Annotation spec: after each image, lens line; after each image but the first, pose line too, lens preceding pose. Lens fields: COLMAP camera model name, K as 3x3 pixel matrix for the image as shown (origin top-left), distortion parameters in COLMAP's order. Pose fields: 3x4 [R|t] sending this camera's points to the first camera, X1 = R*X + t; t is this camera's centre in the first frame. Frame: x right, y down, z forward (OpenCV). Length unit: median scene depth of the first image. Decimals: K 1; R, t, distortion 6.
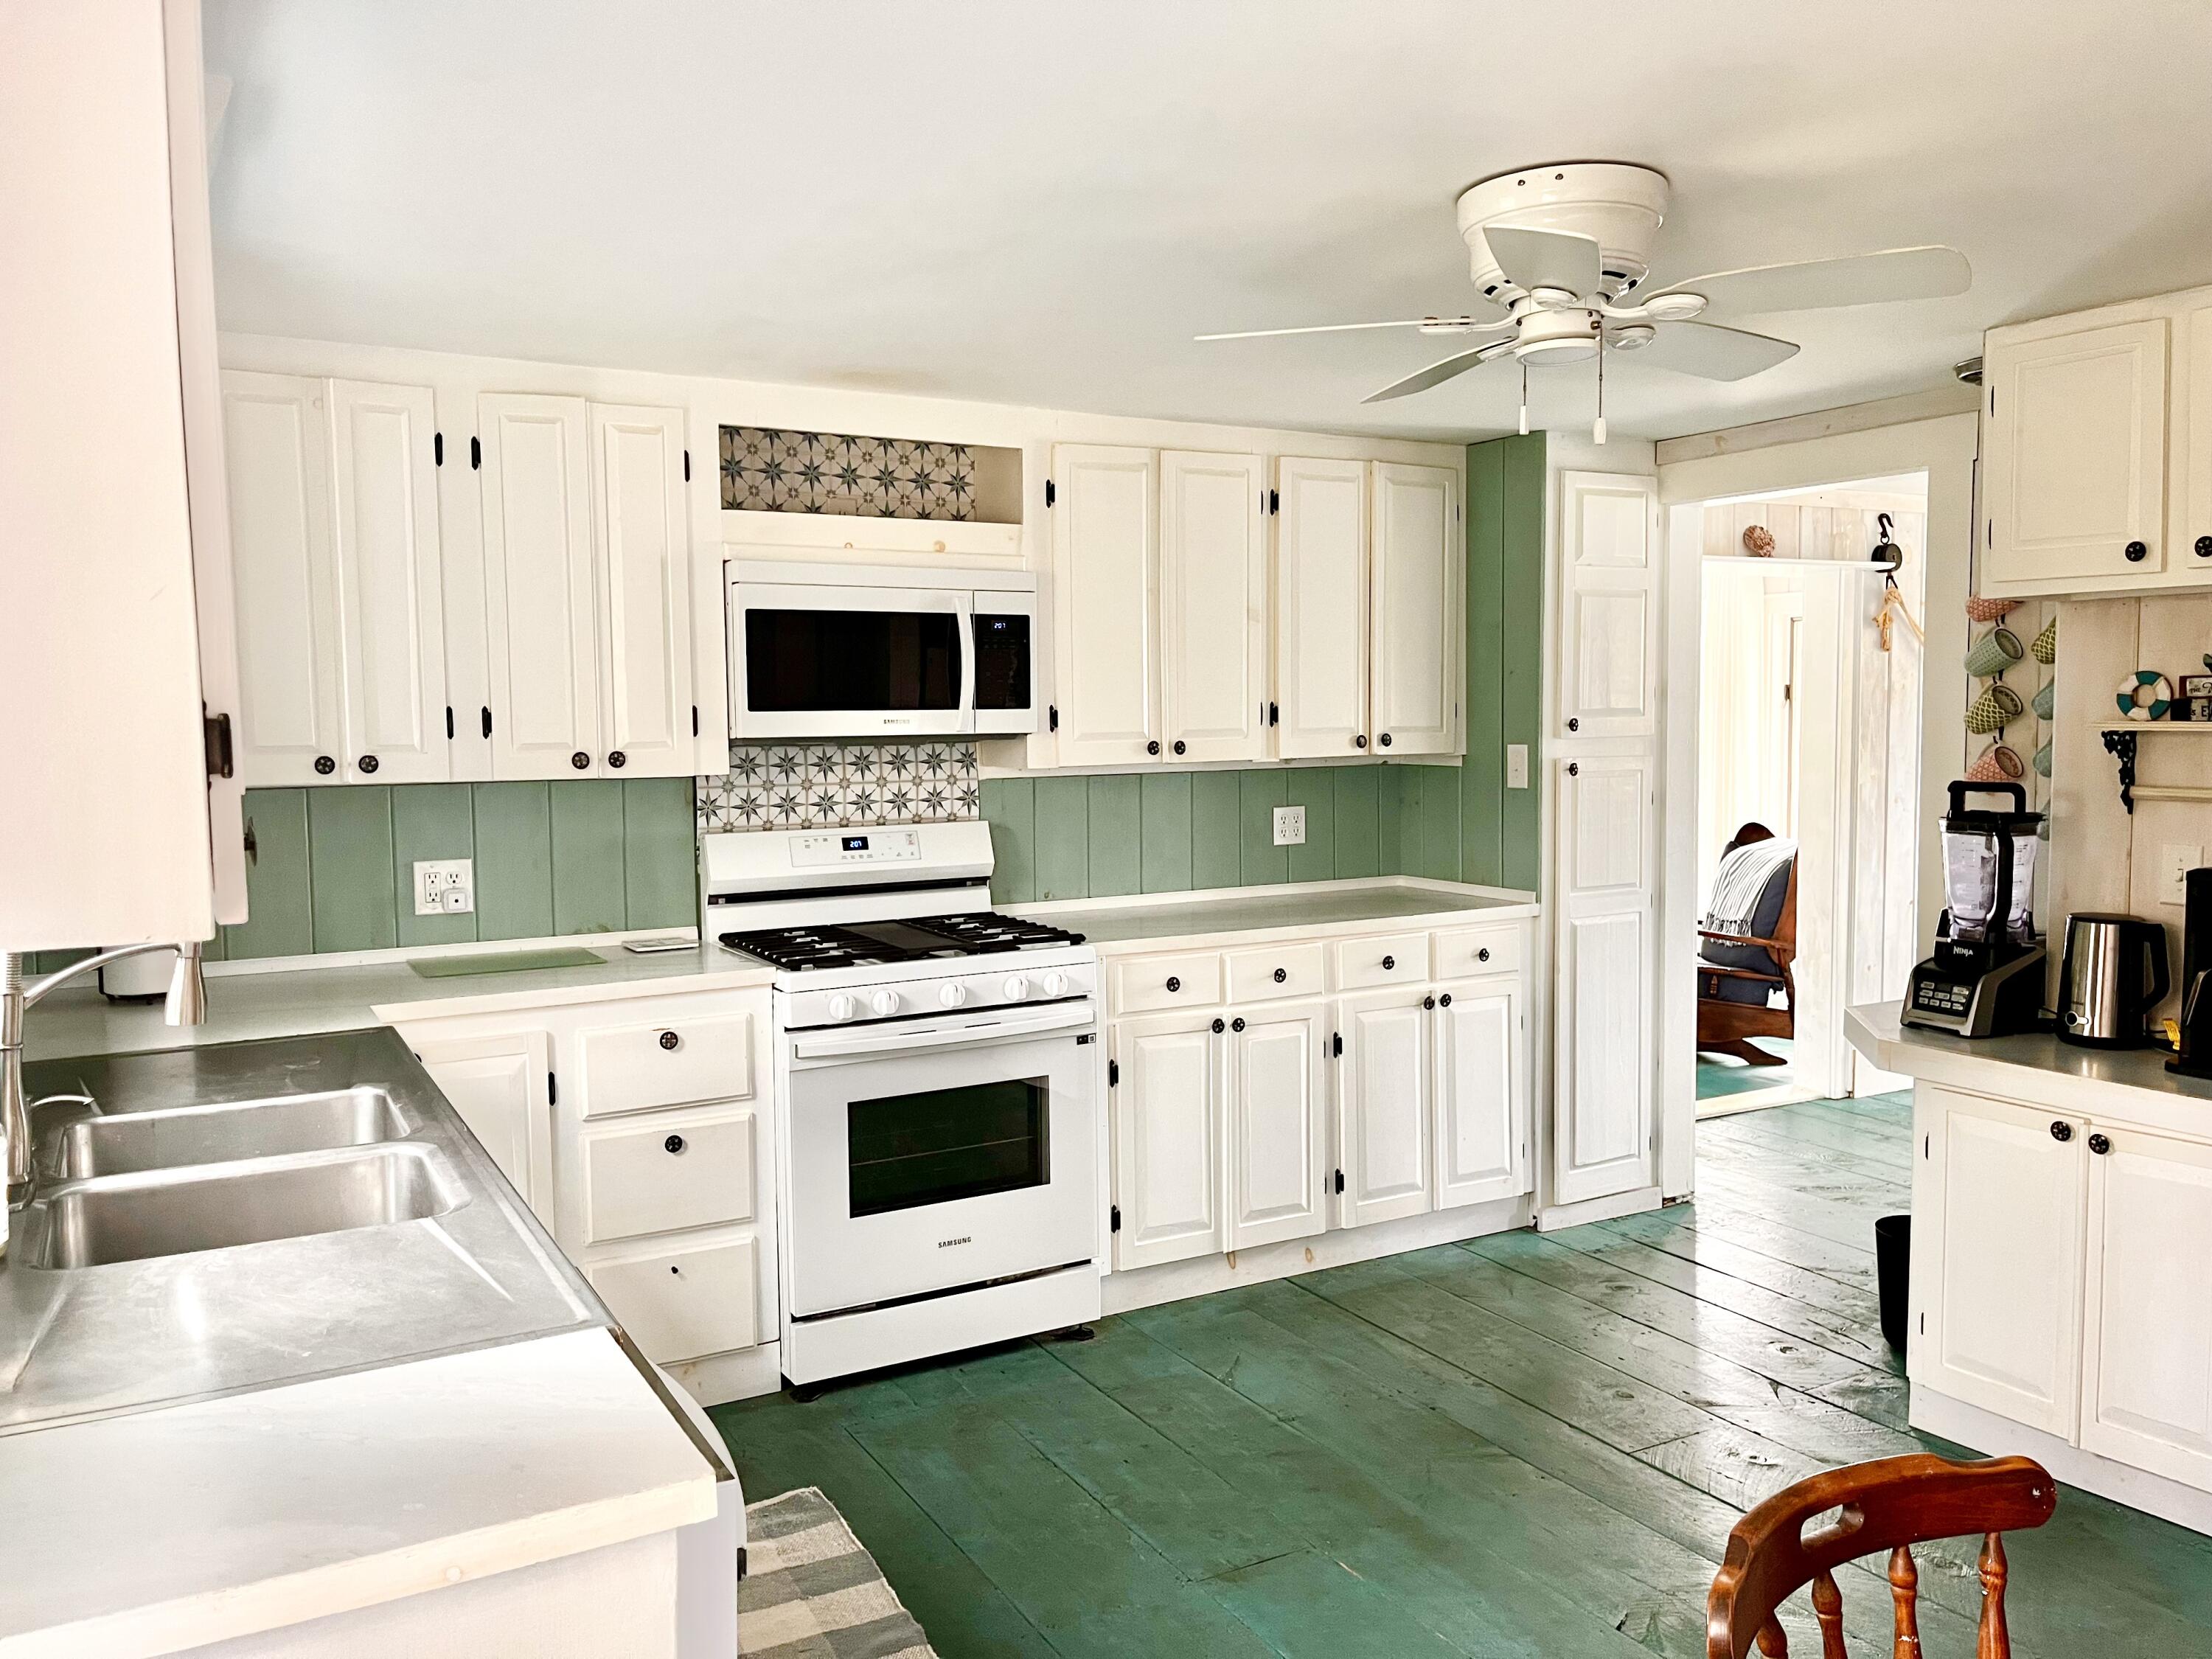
lens RADIAL K [[1675.6, 0, 1104.2], [0, 1675.6, 832.5], [0, 0, 1]] dist [0.051217, -0.060178]
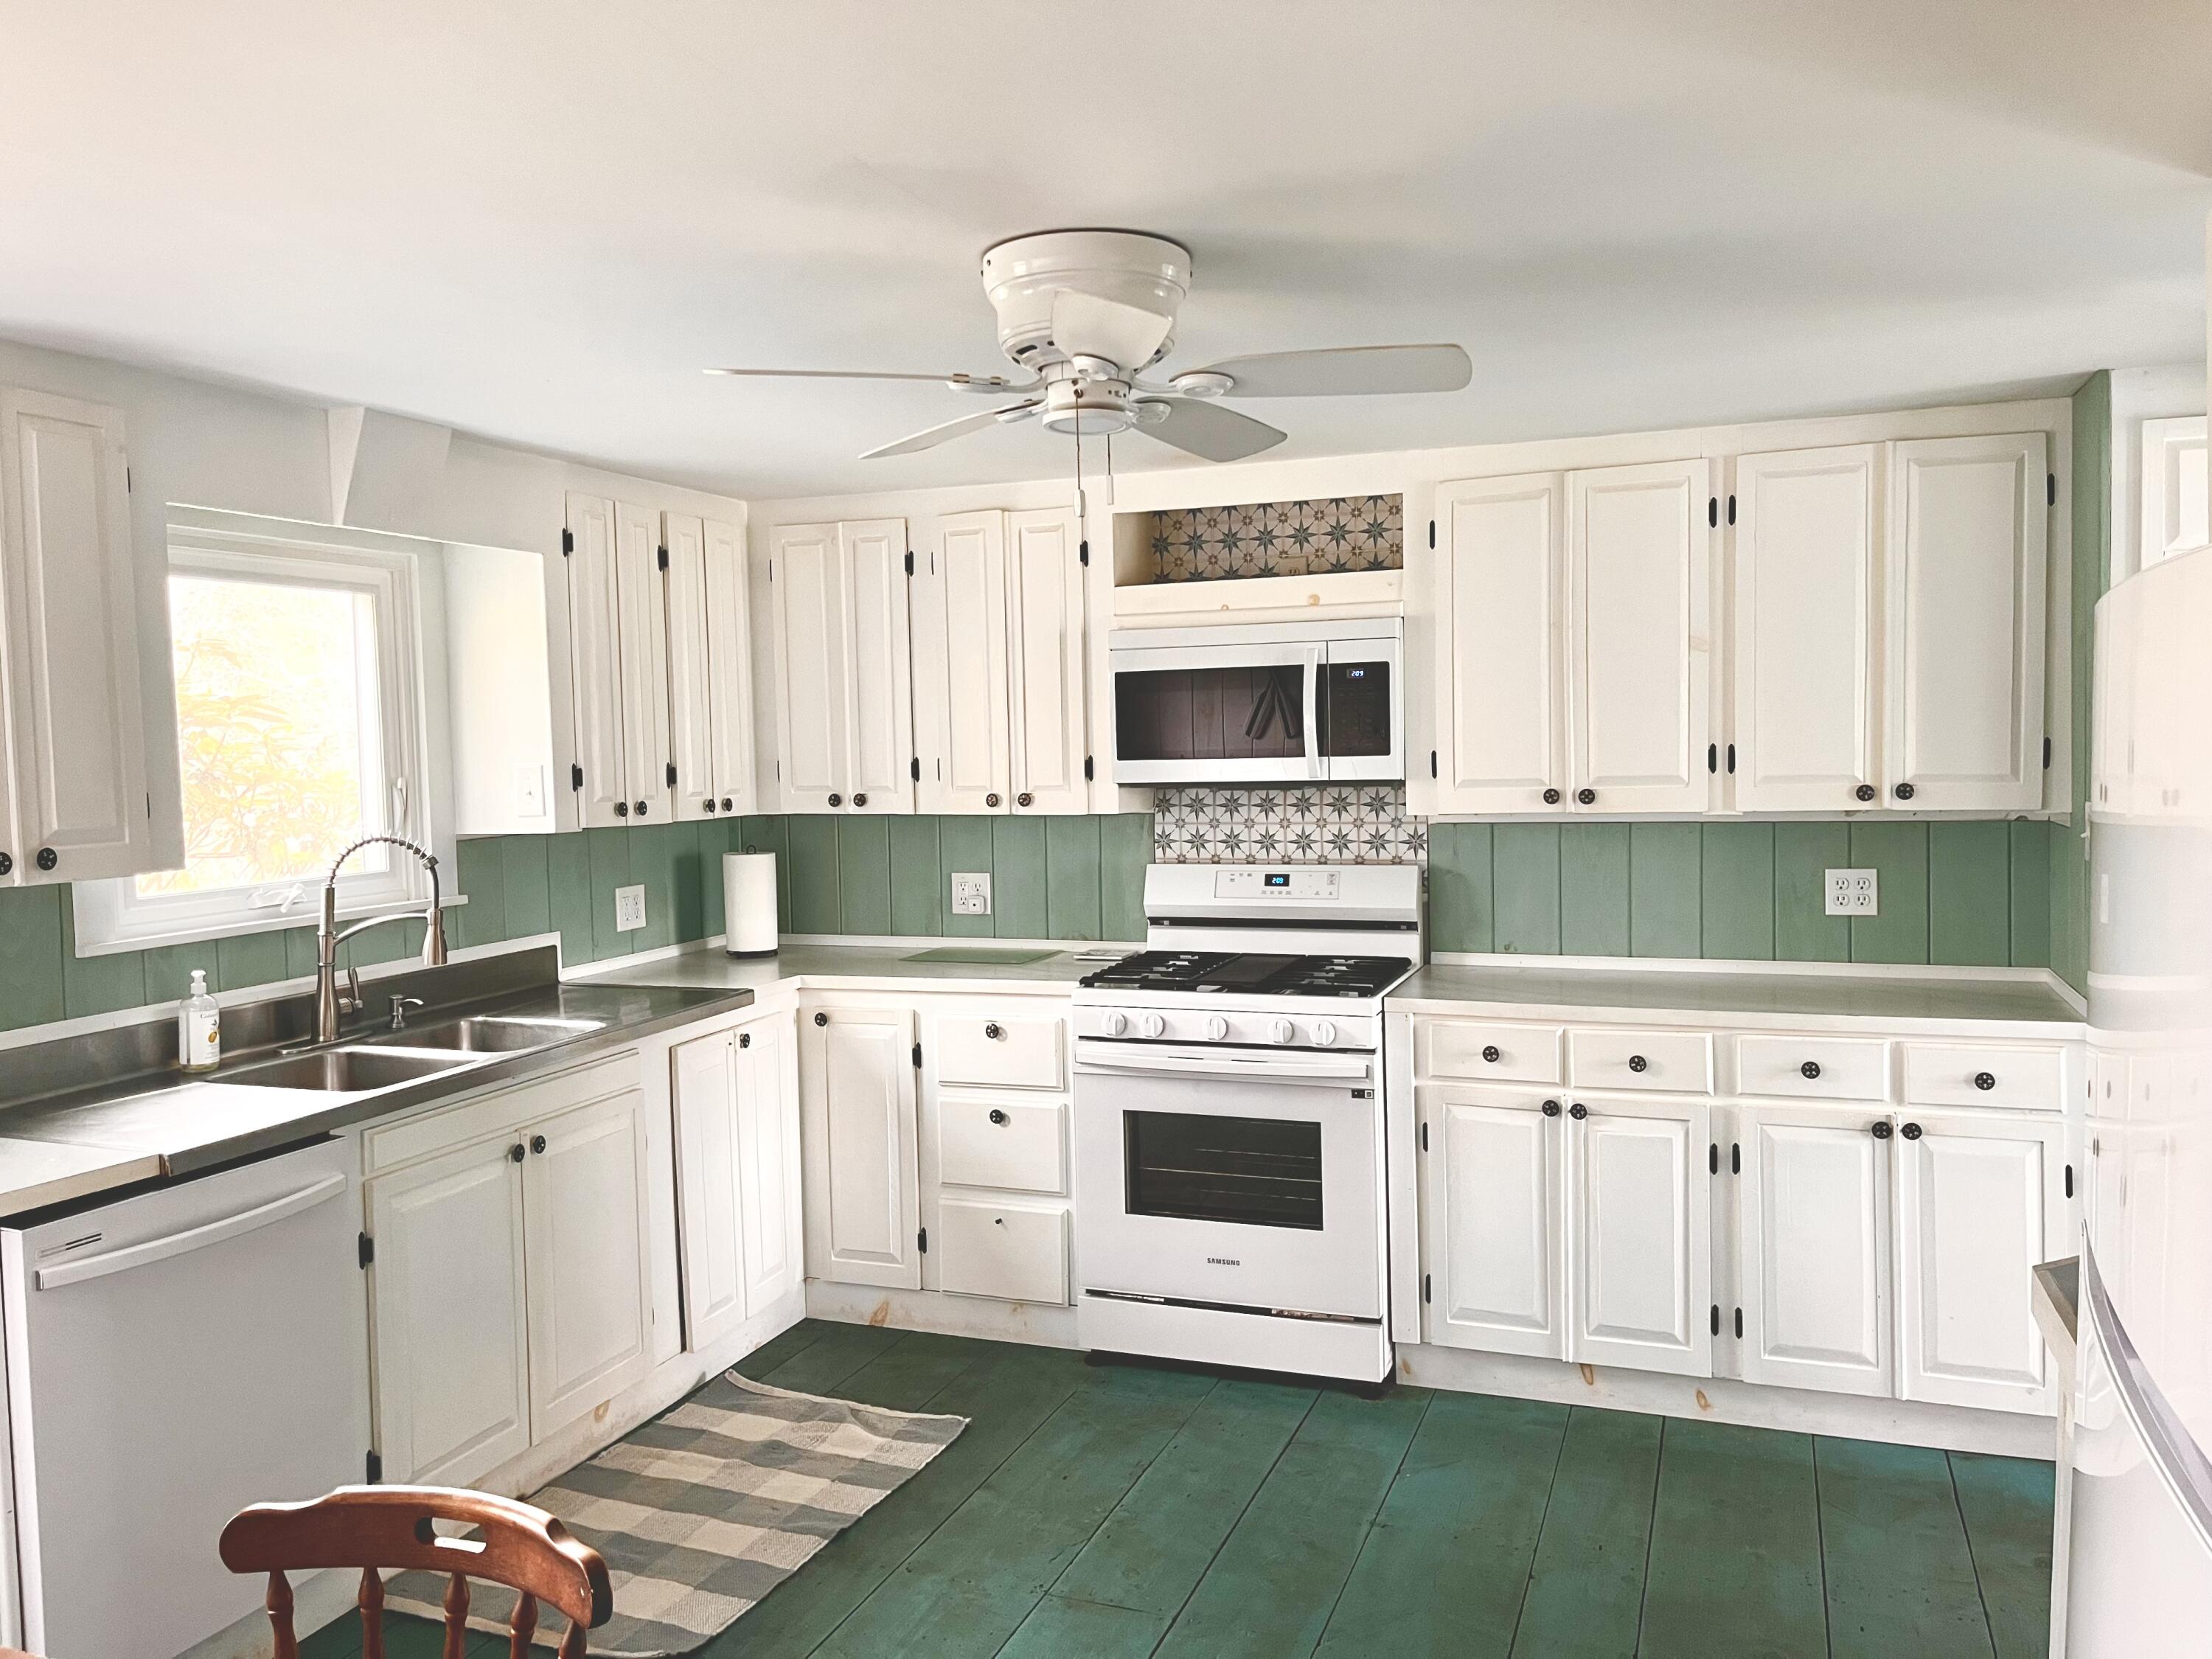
lens RADIAL K [[1675.6, 0, 1095.8], [0, 1675.6, 823.4], [0, 0, 1]] dist [0.051217, -0.060178]
pose [[0.642396, 0.037195, -0.765470, 0.601403], [-0.042697, 0.999007, 0.012710, -0.038658], [0.765183, 0.024519, 0.643346, 0.226232]]
